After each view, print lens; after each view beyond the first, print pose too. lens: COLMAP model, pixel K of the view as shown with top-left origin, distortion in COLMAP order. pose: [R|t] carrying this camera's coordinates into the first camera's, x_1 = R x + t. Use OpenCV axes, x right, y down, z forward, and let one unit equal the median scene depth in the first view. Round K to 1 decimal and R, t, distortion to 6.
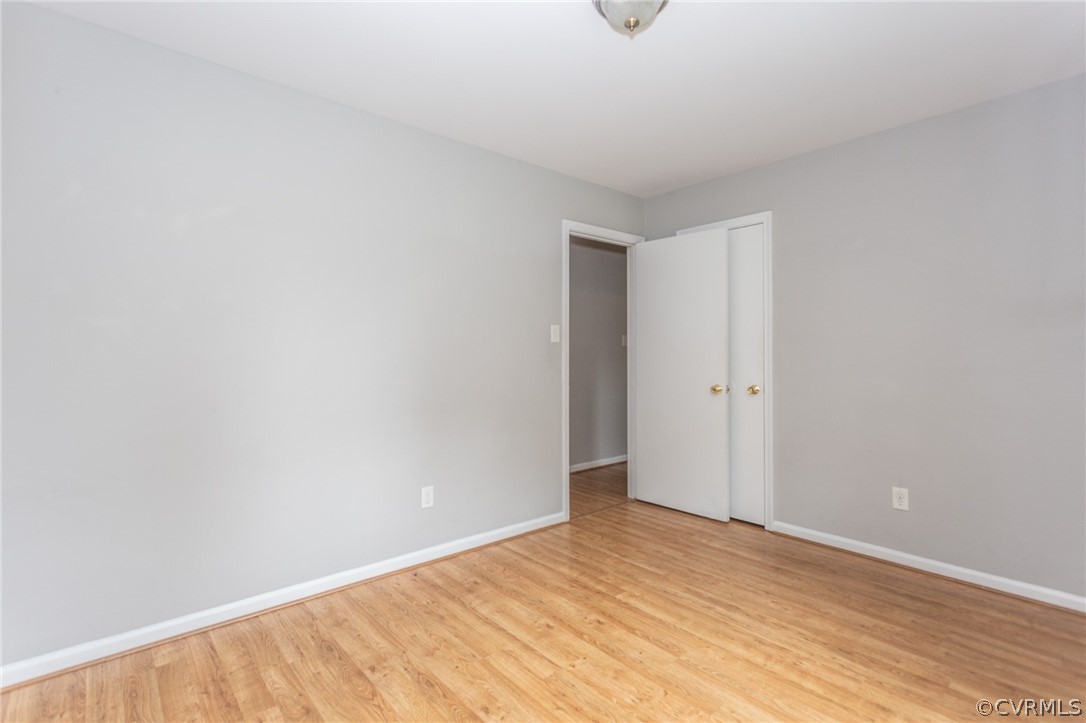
lens RADIAL K [[513.3, 0, 543.0], [0, 513.3, 361.5], [0, 0, 1]] dist [0.009662, -0.000061]
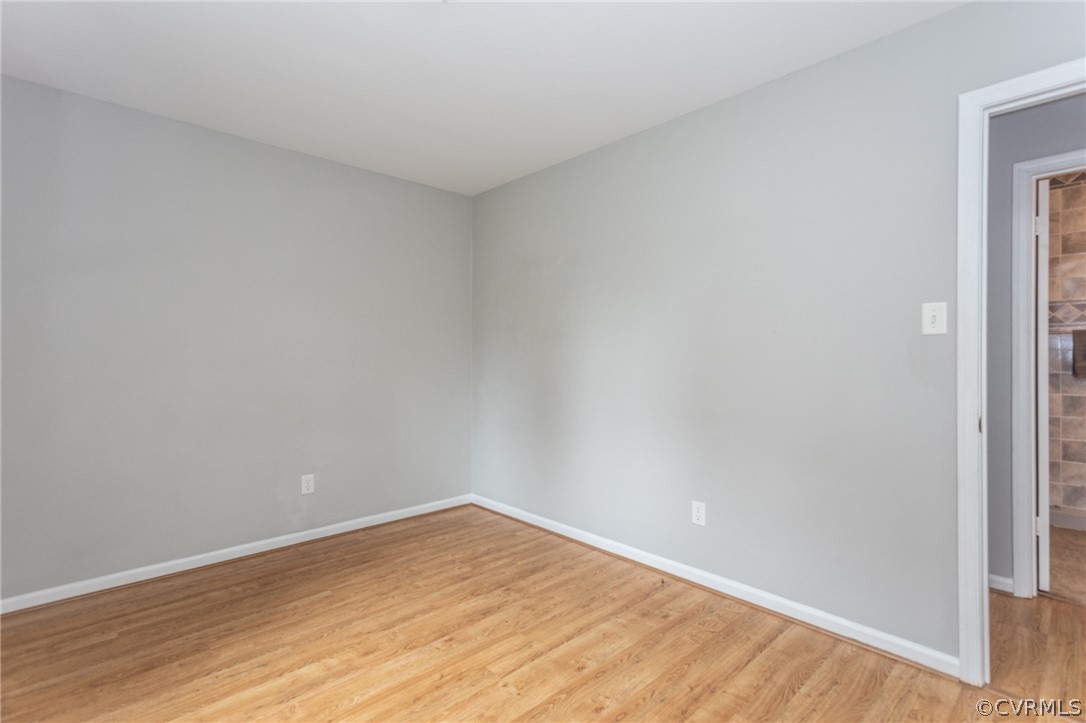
lens RADIAL K [[513.3, 0, 543.0], [0, 513.3, 361.5], [0, 0, 1]] dist [0.009662, -0.000061]
pose [[0.041423, 0.013544, -0.999050, 0.845553], [-0.012535, 0.999836, 0.013035, -0.014926], [0.999063, 0.011983, 0.041586, 0.865712]]
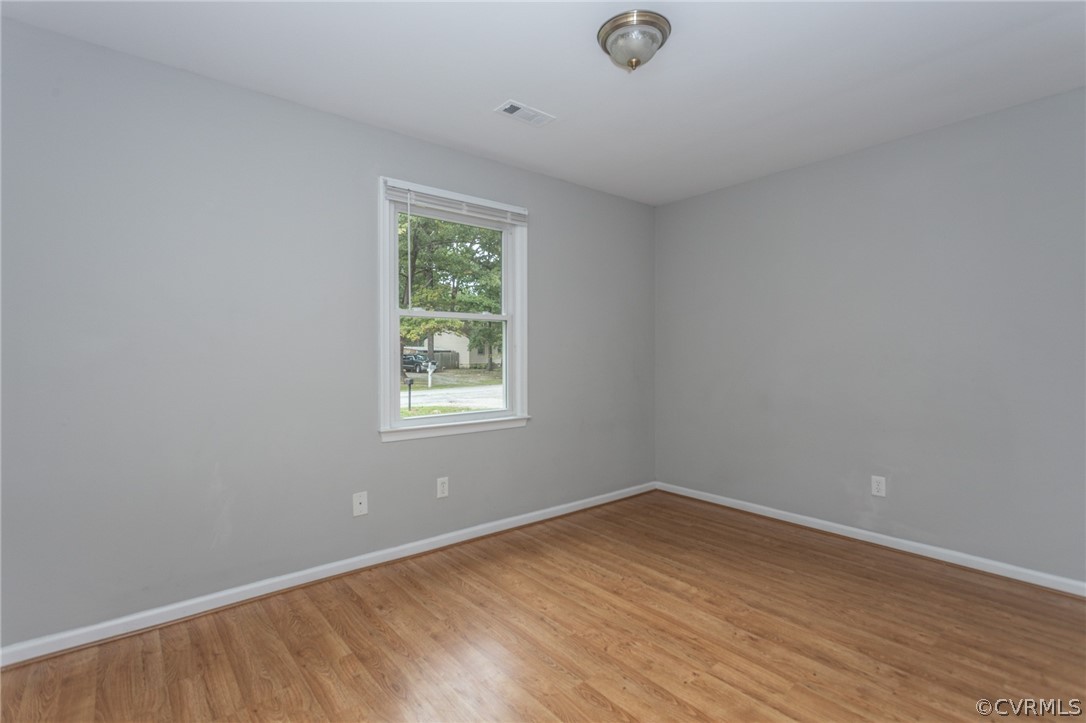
lens RADIAL K [[513.3, 0, 543.0], [0, 513.3, 361.5], [0, 0, 1]] dist [0.009662, -0.000061]
pose [[-0.999756, 0.004365, 0.021667, 0.273088], [0.004972, 0.999594, 0.028051, -0.025235], [-0.021536, 0.028152, -0.999372, 1.663238]]
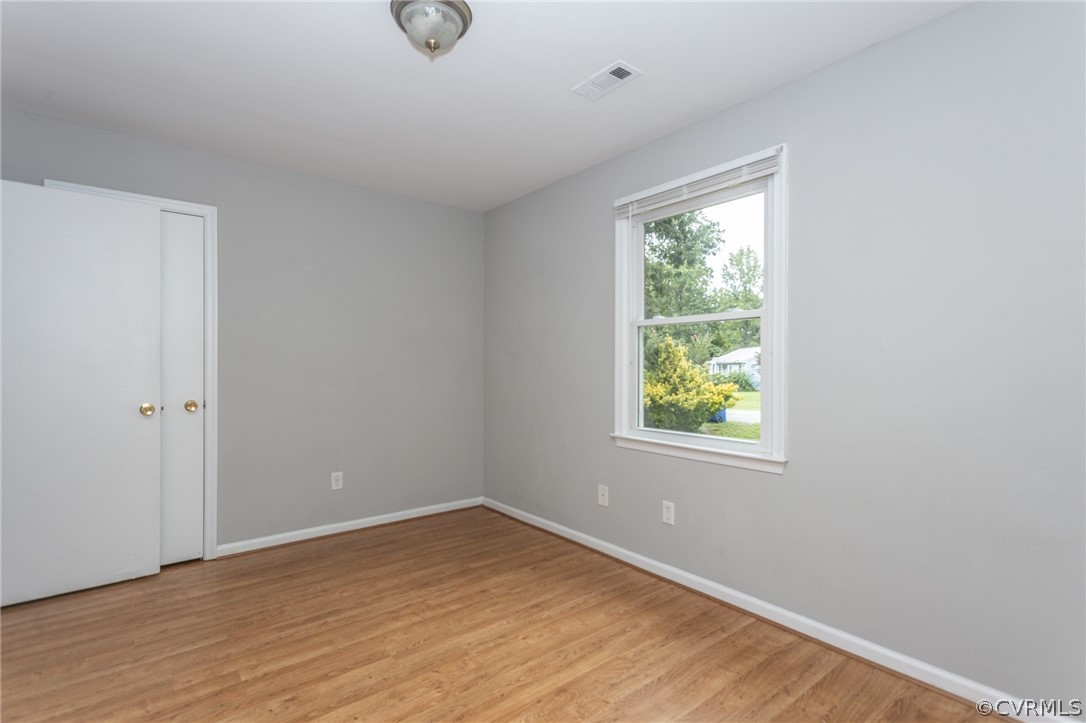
lens RADIAL K [[513.3, 0, 543.0], [0, 513.3, 361.5], [0, 0, 1]] dist [0.009662, -0.000061]
pose [[0.036813, 0.008461, 0.999286, -0.672219], [0.013347, 0.999871, -0.008957, -0.007139], [-0.999233, 0.013667, 0.036695, 0.561592]]
